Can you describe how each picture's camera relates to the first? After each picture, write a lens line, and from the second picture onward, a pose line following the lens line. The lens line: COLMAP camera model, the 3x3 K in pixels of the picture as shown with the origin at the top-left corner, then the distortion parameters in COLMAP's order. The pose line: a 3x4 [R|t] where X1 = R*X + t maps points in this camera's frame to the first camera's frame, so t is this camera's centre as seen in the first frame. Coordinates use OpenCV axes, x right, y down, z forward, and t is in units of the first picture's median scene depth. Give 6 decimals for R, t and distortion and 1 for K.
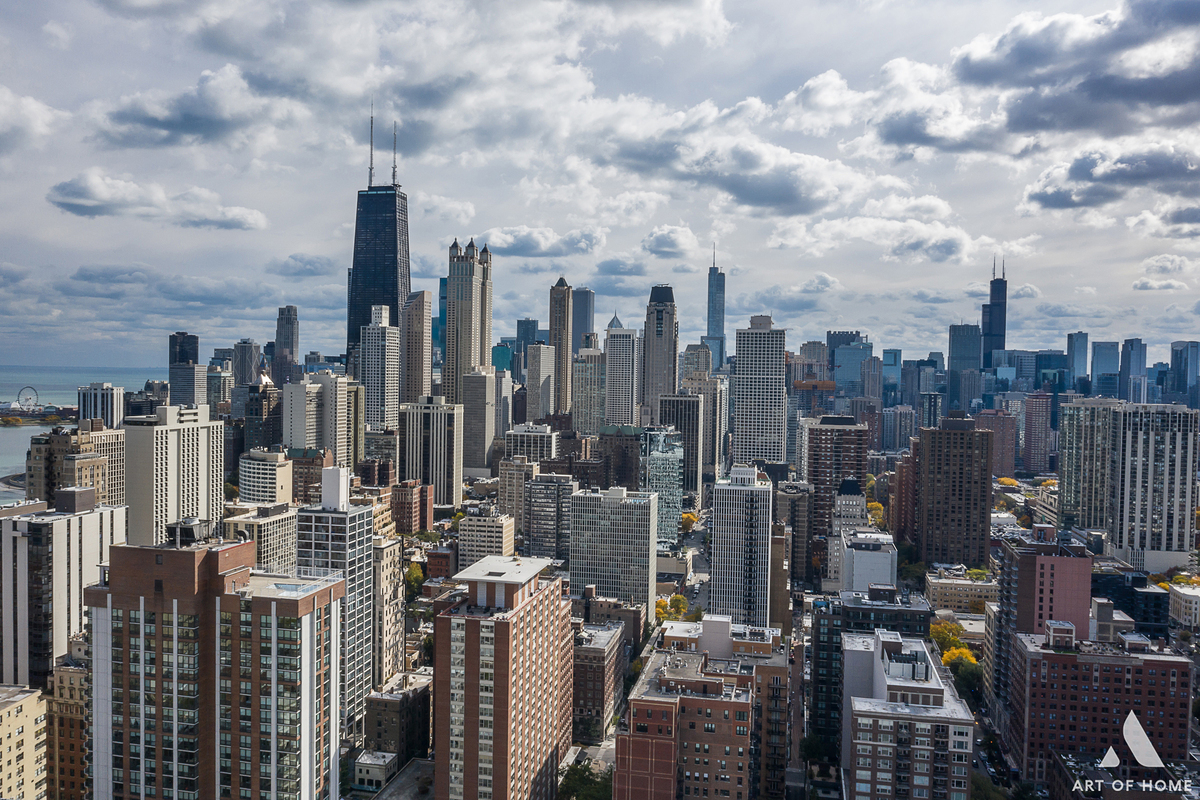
lens RADIAL K [[955.0, 0, 597.1], [0, 955.0, 402.1], [0, 0, 1]] dist [-0.029853, 0.017440]
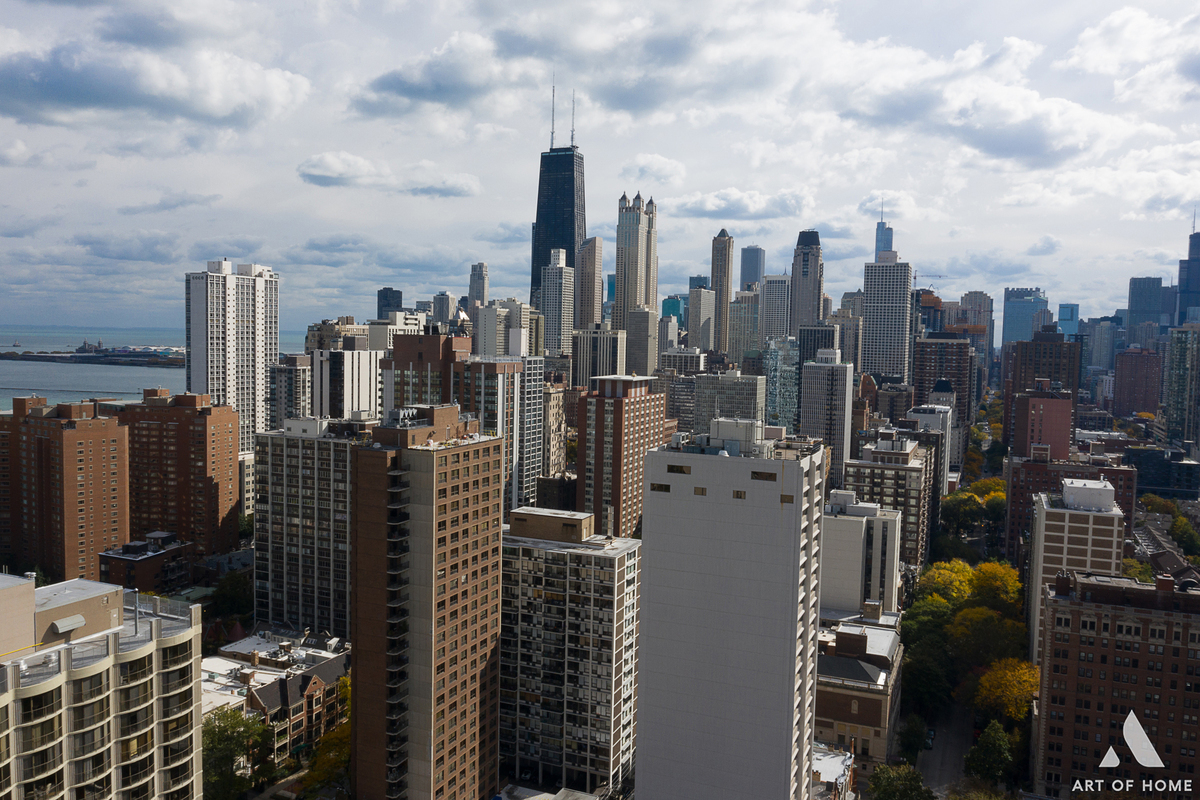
lens RADIAL K [[955.0, 0, 597.1], [0, 955.0, 402.1], [0, 0, 1]] dist [-0.029853, 0.017440]
pose [[0.982211, 0.018364, -0.186883, 0.044825], [-0.012085, 0.999325, 0.034679, 0.048960], [0.187394, -0.031803, 0.981770, -0.157230]]
